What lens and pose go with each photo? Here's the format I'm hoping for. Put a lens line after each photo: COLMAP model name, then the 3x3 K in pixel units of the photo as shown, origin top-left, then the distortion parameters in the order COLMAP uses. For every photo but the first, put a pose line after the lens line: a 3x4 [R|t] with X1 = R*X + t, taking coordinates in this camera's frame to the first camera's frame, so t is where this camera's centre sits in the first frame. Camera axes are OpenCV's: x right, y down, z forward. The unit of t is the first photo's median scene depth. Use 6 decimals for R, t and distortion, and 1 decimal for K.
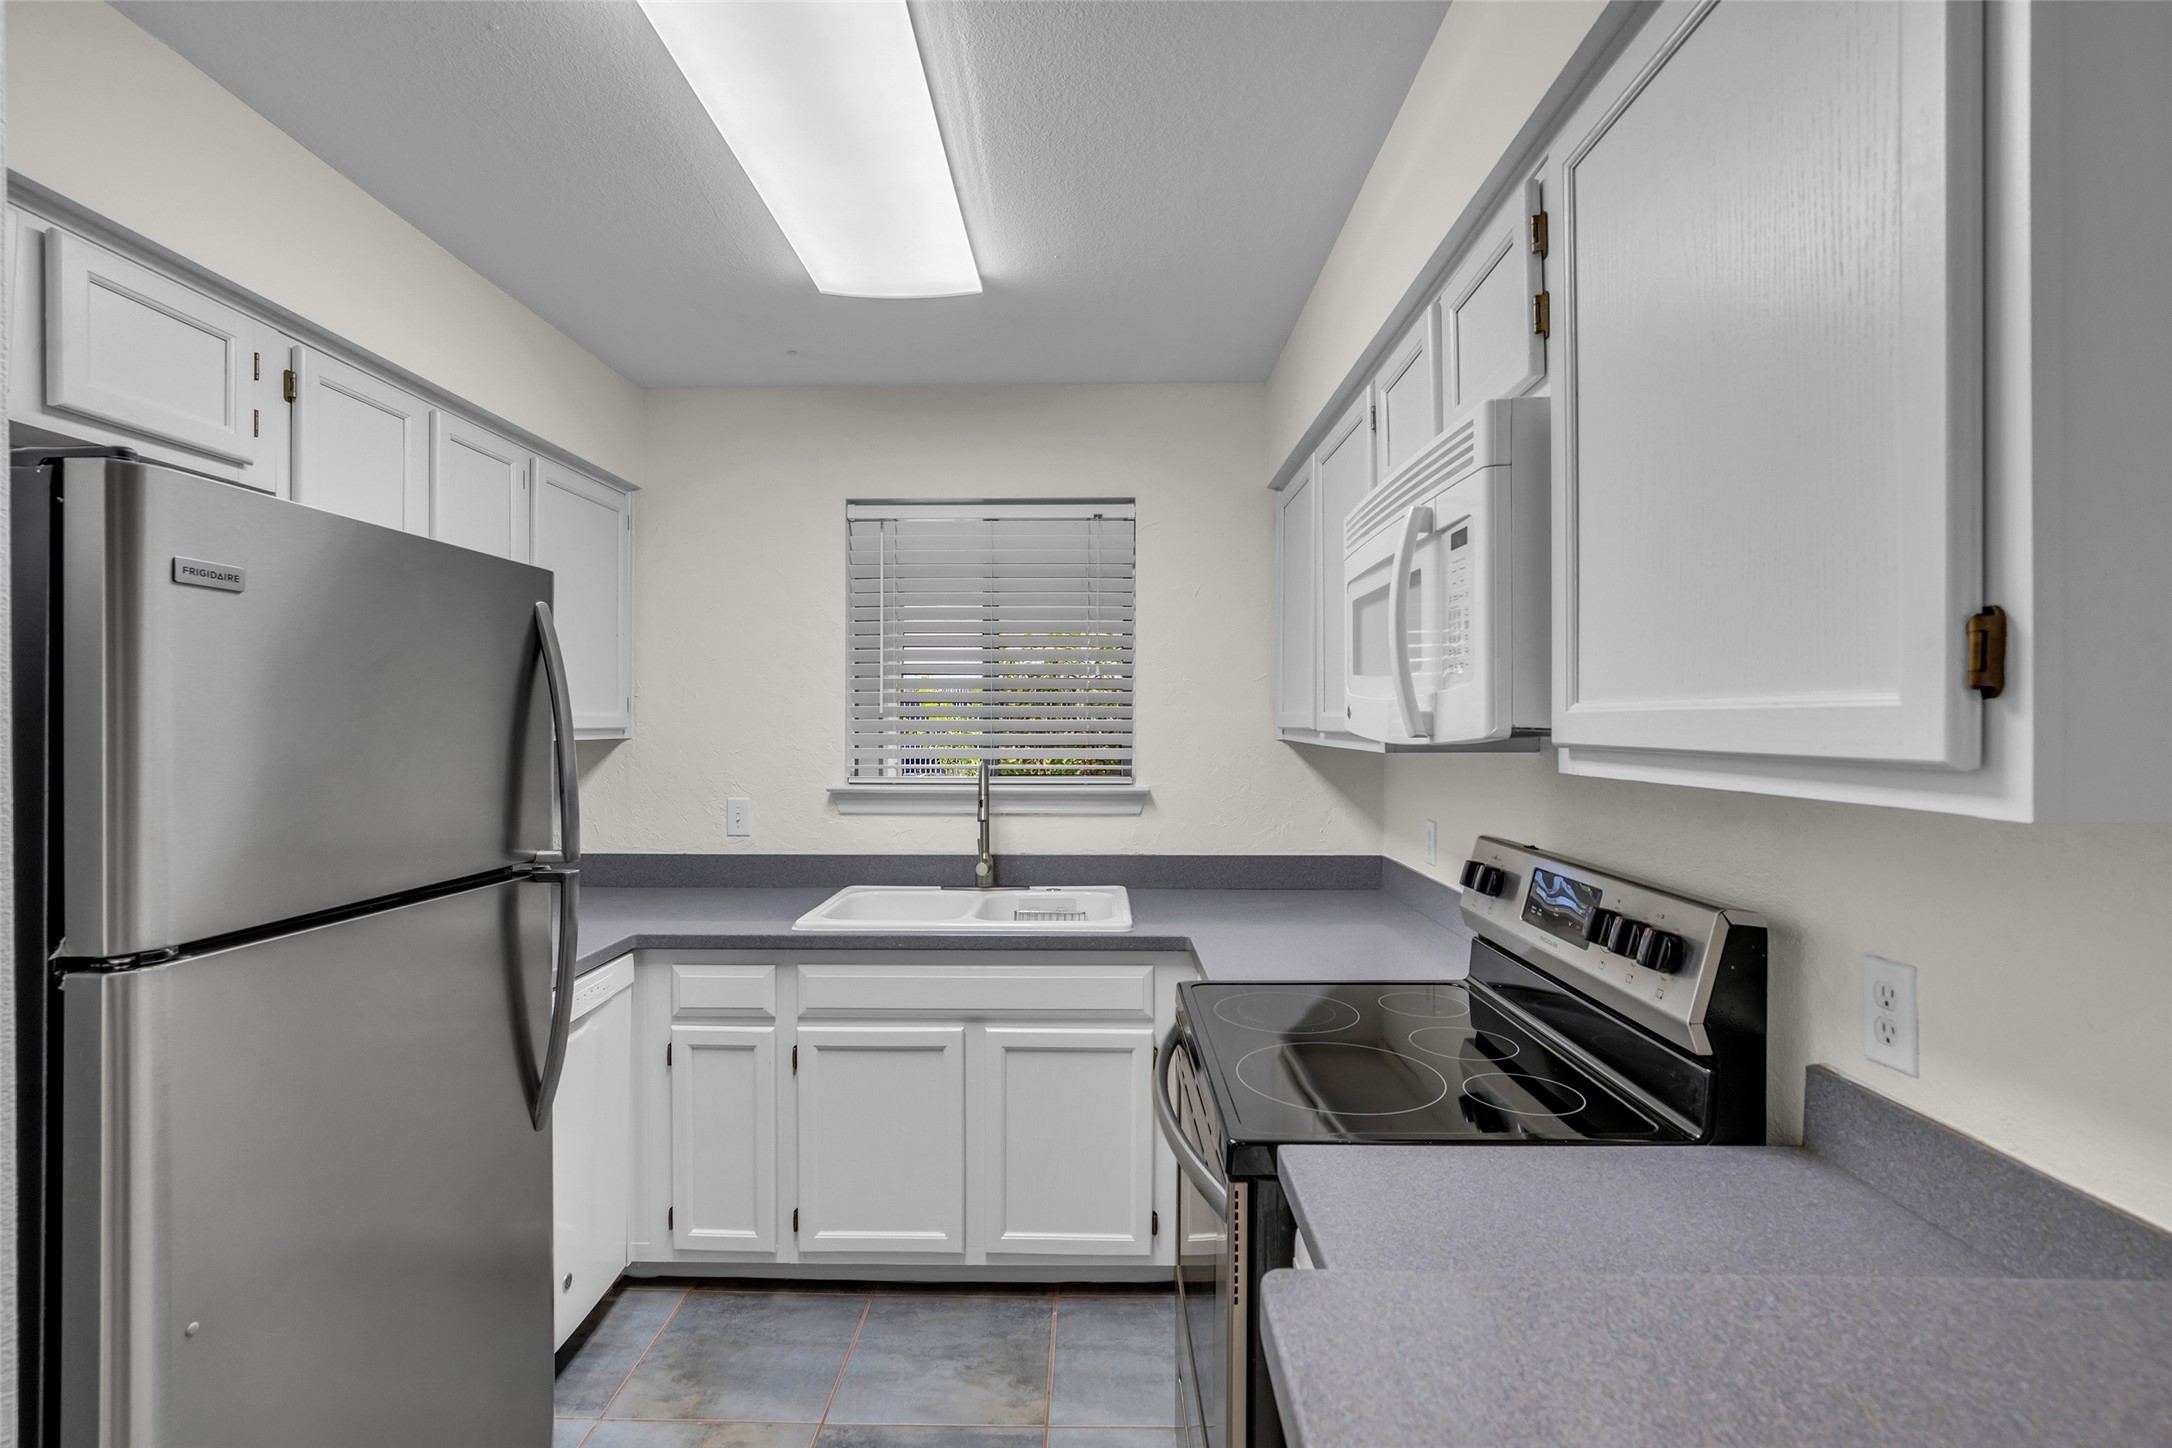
lens RADIAL K [[1007.1, 0, 1081.8], [0, 1007.1, 725.0], [0, 0, 1]] dist [-0.015295, 0.002664]
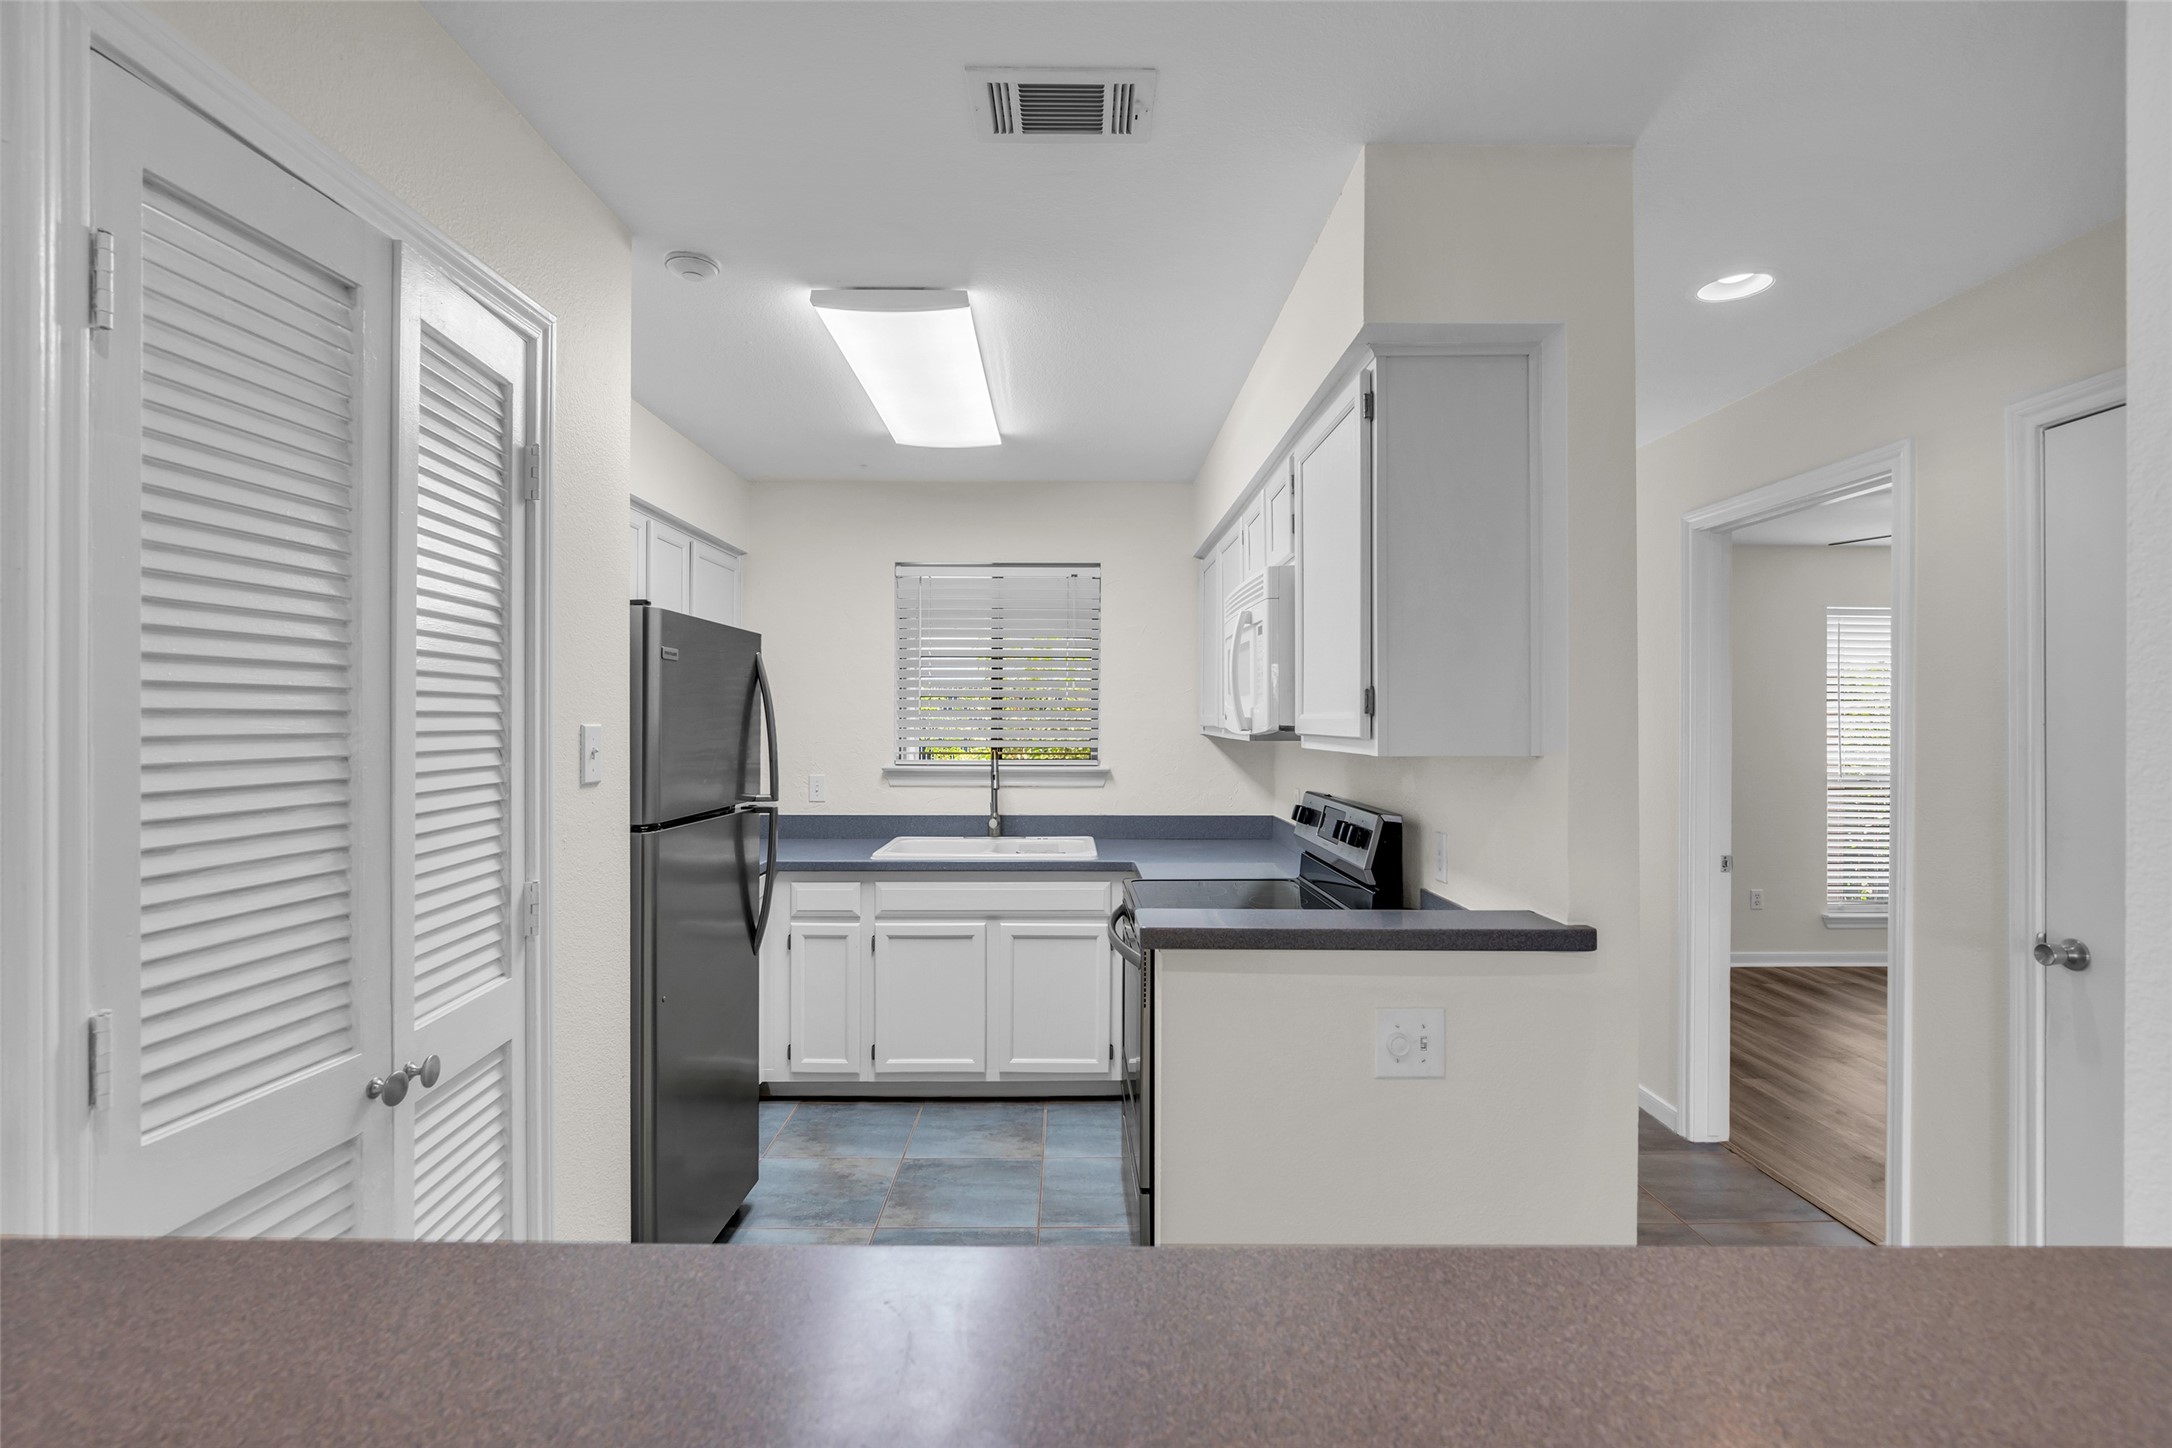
lens RADIAL K [[1007.1, 0, 1084.4], [0, 1007.1, 720.7], [0, 0, 1]] dist [-0.015295, 0.002664]
pose [[0.999494, 0.002804, 0.031696, -0.019354], [-0.002739, 0.999994, -0.002101, -0.001166], [-0.031702, 0.002013, 0.999495, -0.565823]]
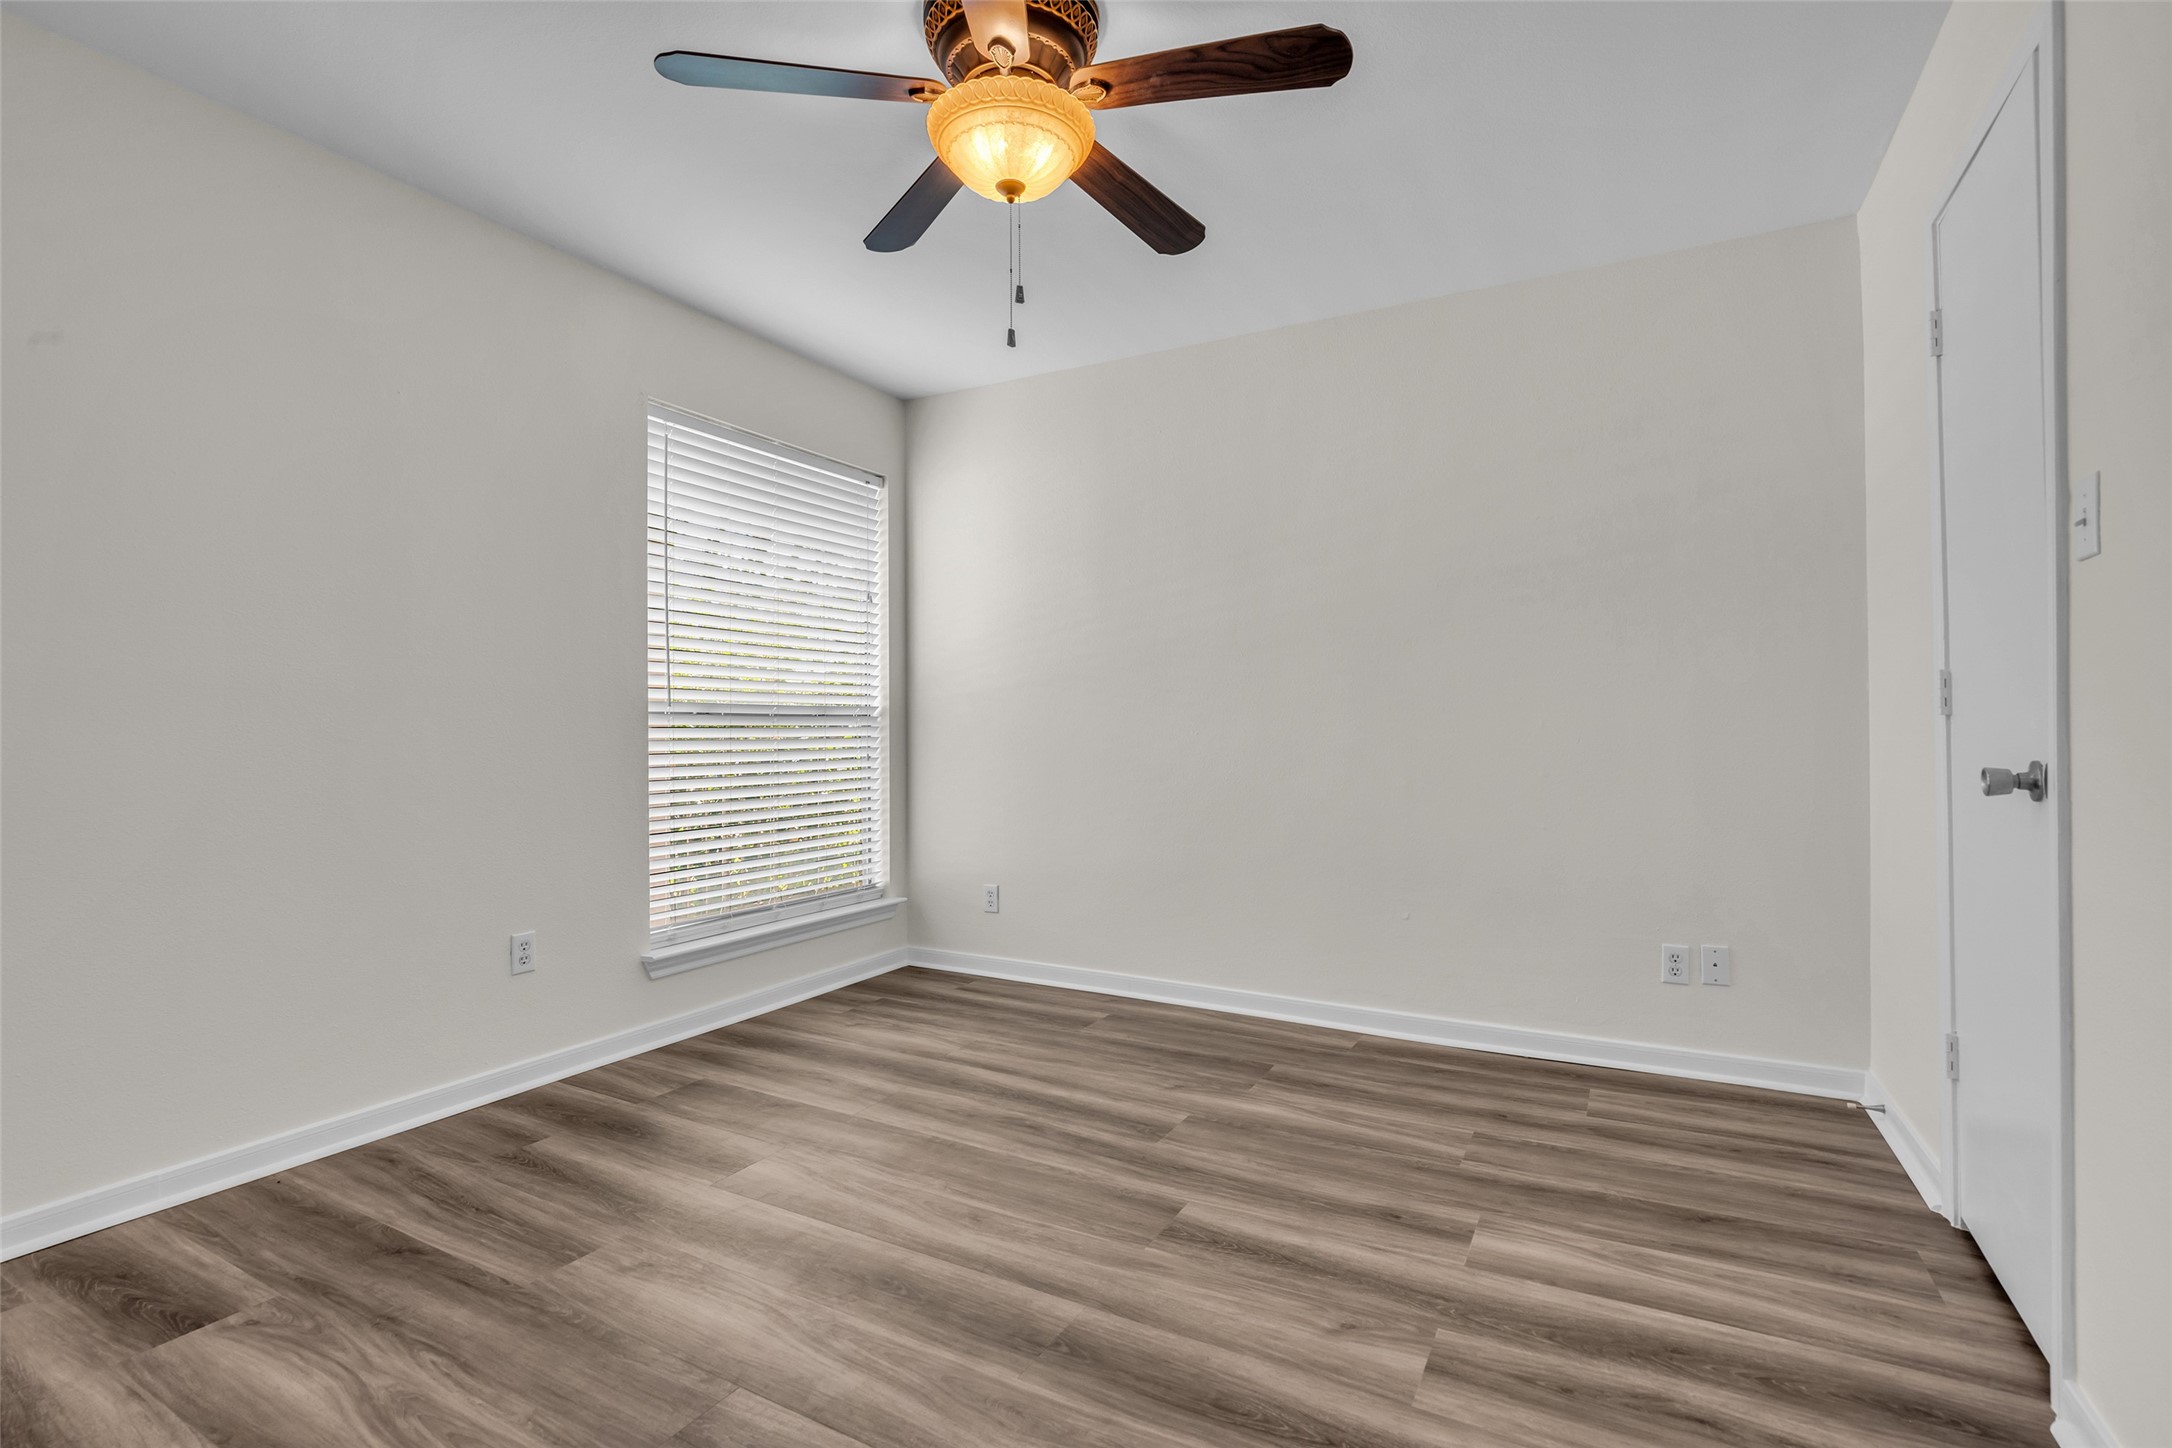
lens RADIAL K [[1007.1, 0, 1082.1], [0, 1007.1, 719.8], [0, 0, 1]] dist [-0.015295, 0.002664]
pose [[0.468636, 0.002767, 0.883387, 1.015793], [0.003882, 0.999979, -0.005192, 0.166060], [-0.883383, 0.005862, 0.468615, 0.749812]]
